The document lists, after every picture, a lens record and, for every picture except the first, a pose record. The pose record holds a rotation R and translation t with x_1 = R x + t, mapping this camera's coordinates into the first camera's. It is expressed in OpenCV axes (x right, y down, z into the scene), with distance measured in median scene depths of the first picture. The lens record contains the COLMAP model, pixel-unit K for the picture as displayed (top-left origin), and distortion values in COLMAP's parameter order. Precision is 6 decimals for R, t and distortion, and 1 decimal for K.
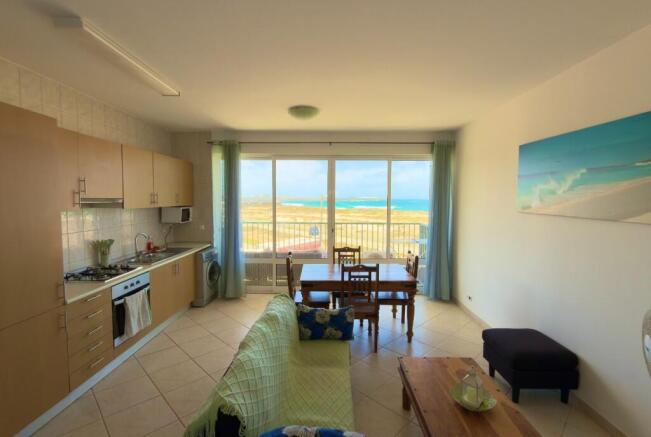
lens RADIAL K [[265.6, 0, 325.5], [0, 265.6, 218.5], [0, 0, 1]] dist [-0.000936, -0.000131]
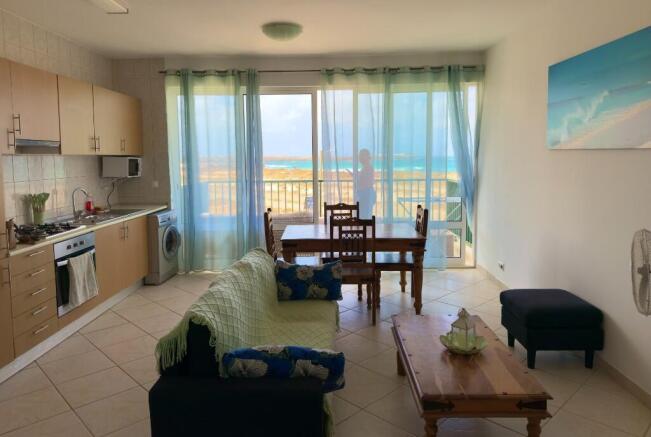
lens RADIAL K [[452.5, 0, 345.6], [0, 452.5, 218.4], [0, 0, 1]] dist [0.076176, -0.094620]
pose [[0.999828, -0.016823, -0.007793, 0.122020], [0.016956, 0.999707, 0.017256, 0.154603], [0.007501, -0.017386, 0.999821, -0.414116]]
